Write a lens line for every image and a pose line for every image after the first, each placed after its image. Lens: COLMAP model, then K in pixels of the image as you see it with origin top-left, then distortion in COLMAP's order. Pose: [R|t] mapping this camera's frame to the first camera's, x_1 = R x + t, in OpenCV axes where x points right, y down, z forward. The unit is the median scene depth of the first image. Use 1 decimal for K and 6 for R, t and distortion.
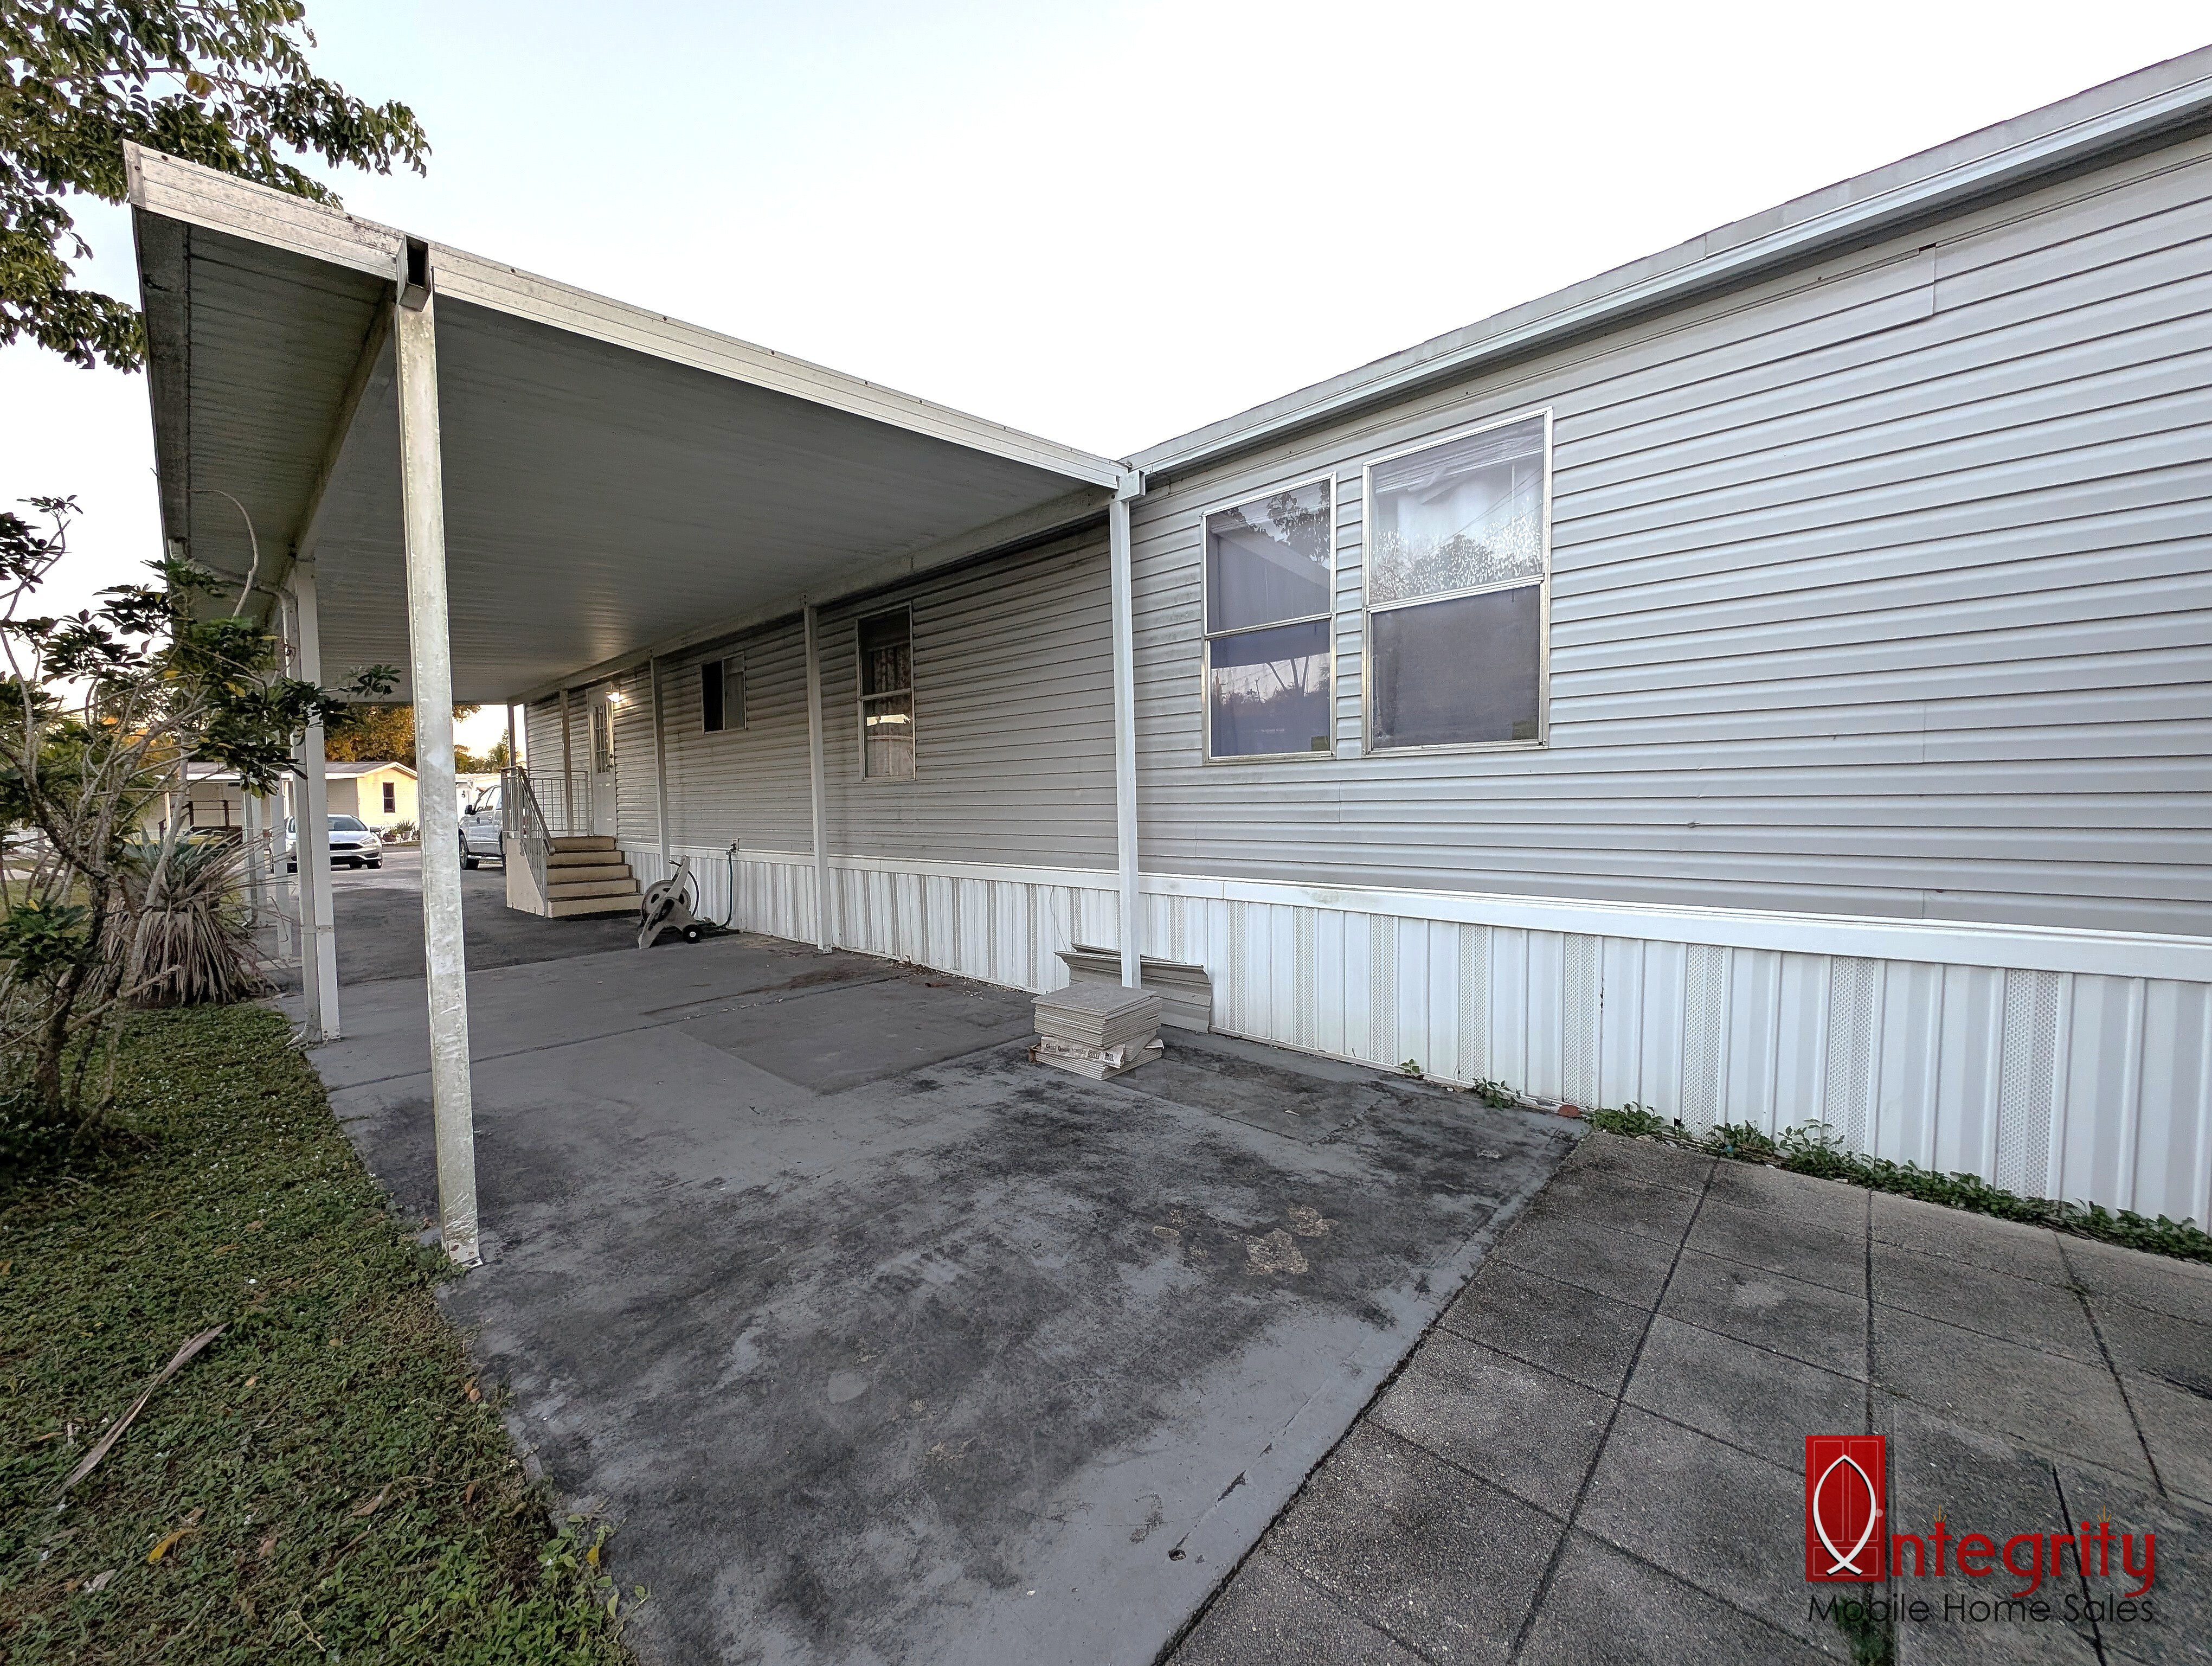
lens RADIAL K [[845.2, 0, 1113.4], [0, 845.2, 820.7], [0, 0, 1]] dist [0.003898, -0.001864]
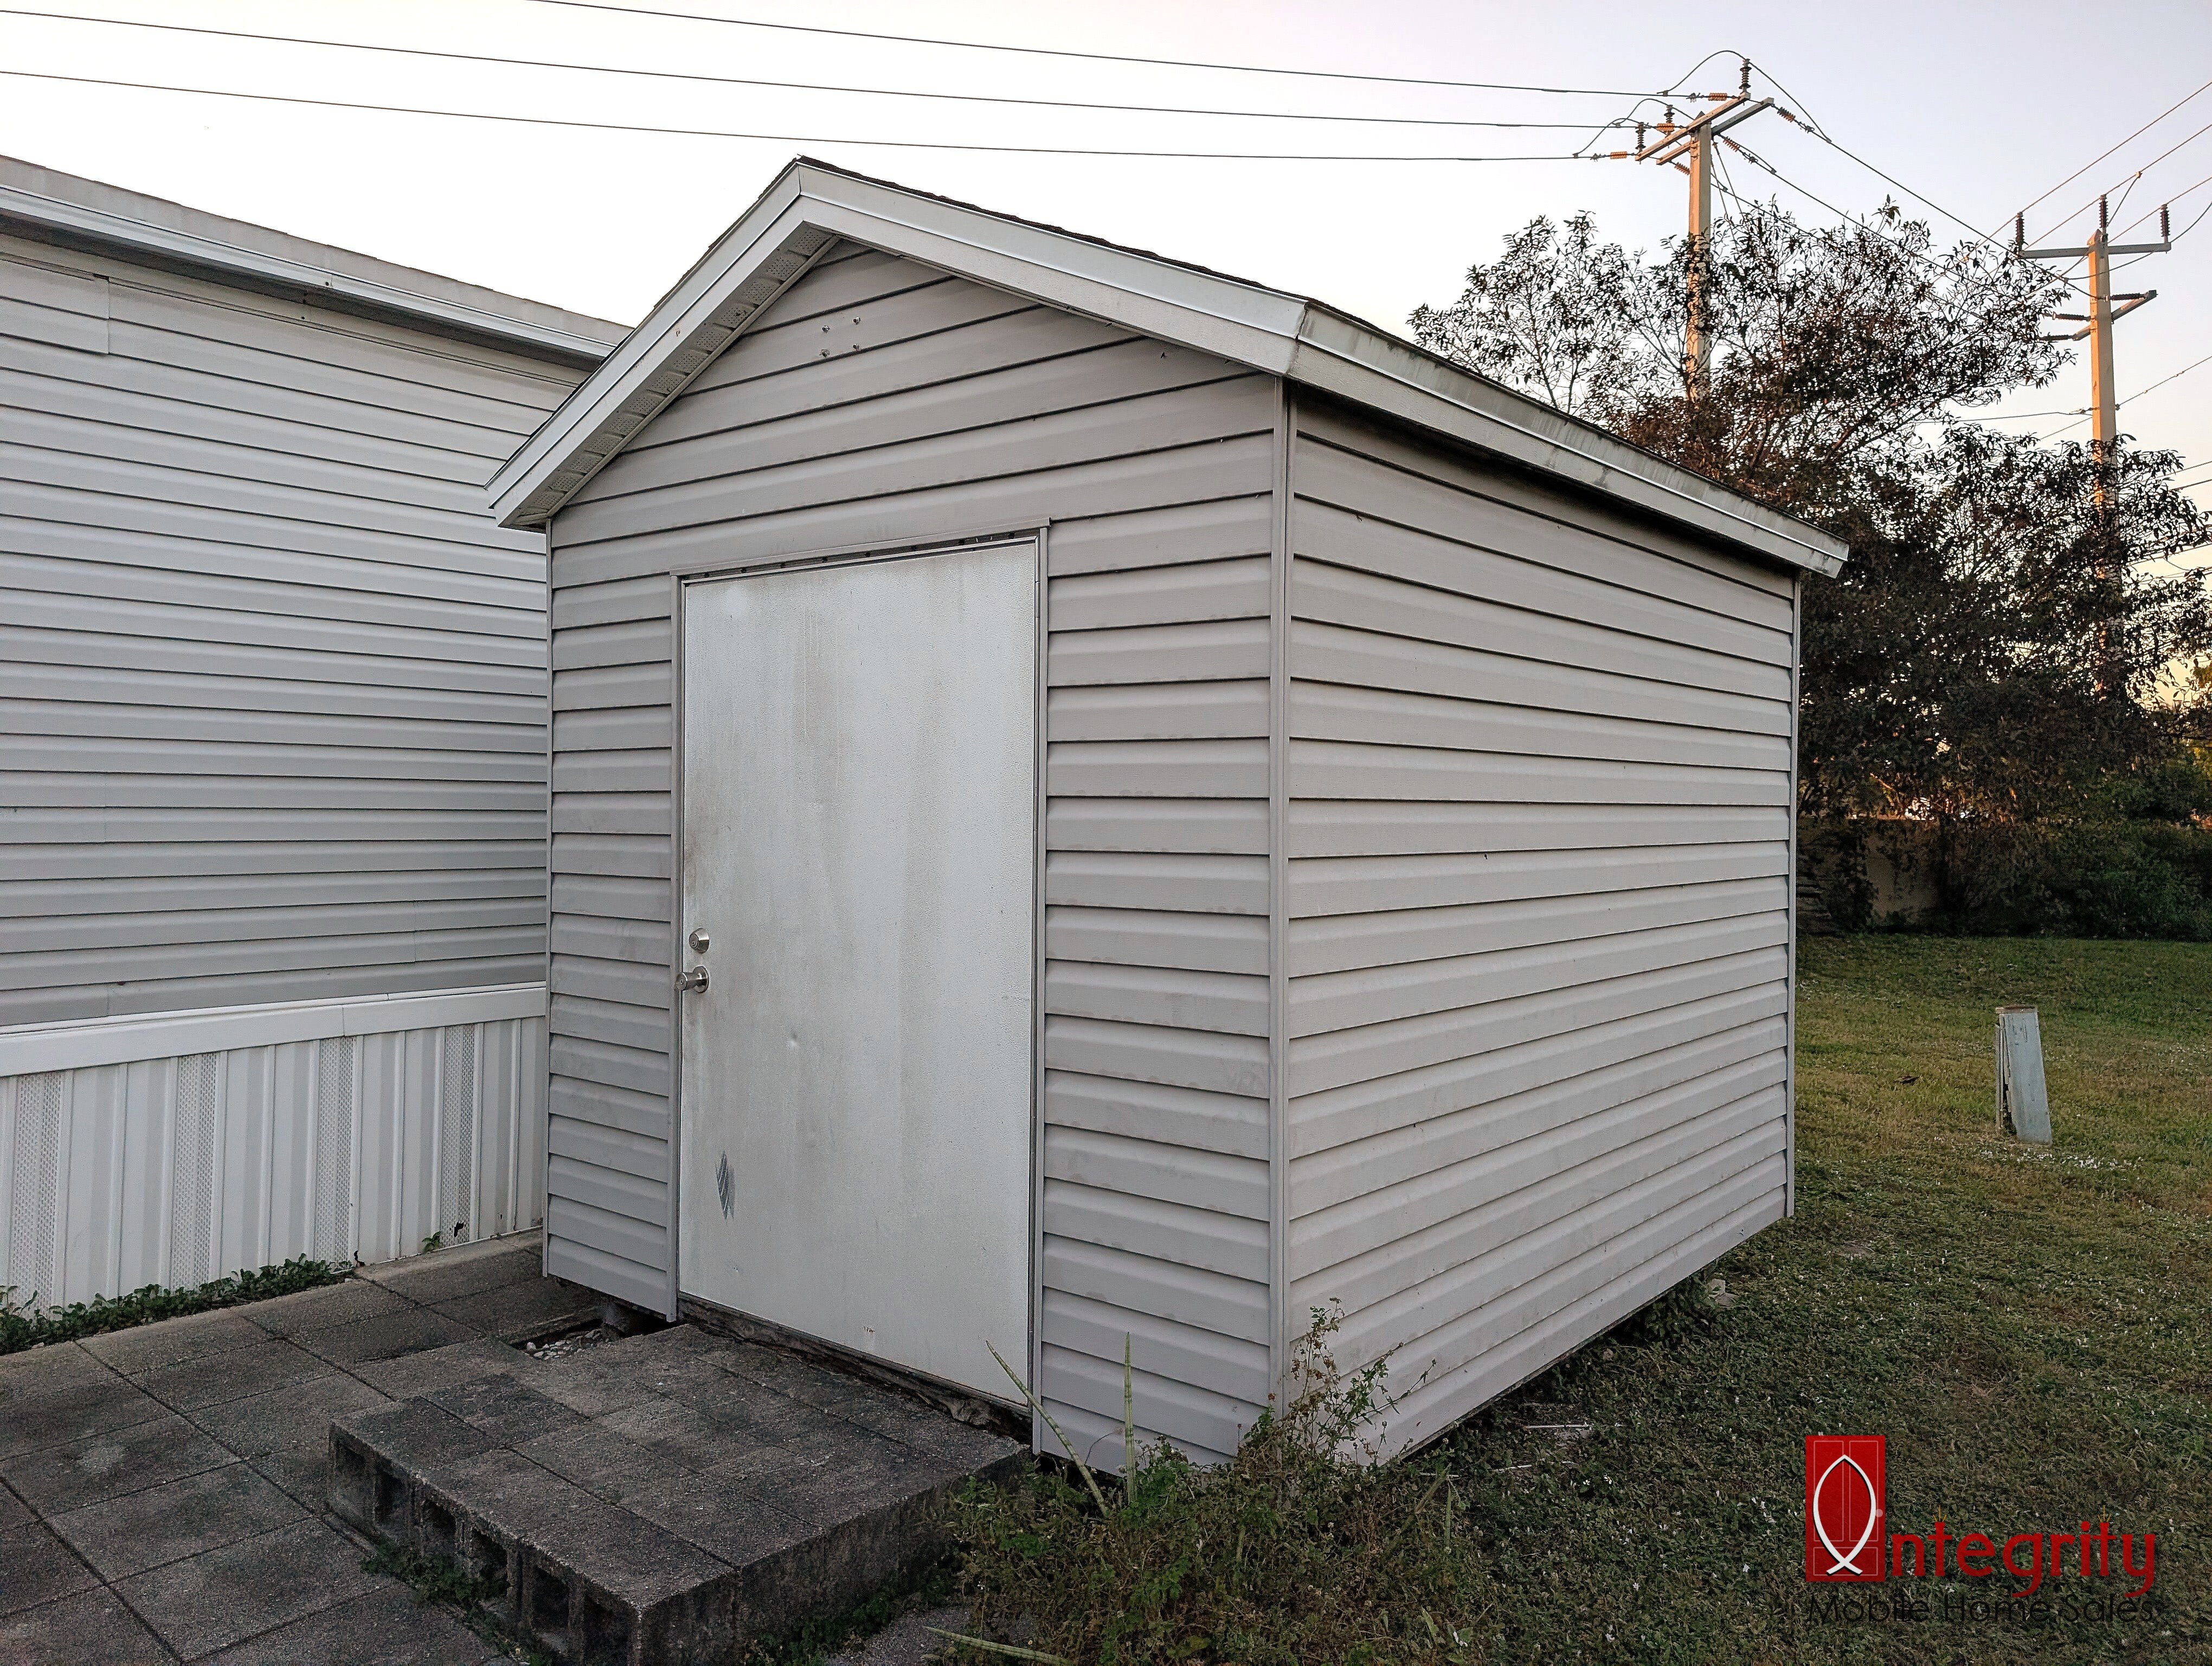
lens RADIAL K [[1580.7, 0, 1109.8], [0, 1580.7, 830.1], [0, 0, 1]] dist [0.000909, 0.000352]
pose [[-0.017135, -0.005137, 0.999840, -0.769847], [0.025466, 0.999660, 0.005572, -0.067056], [-0.999529, 0.025557, -0.016999, -0.037386]]
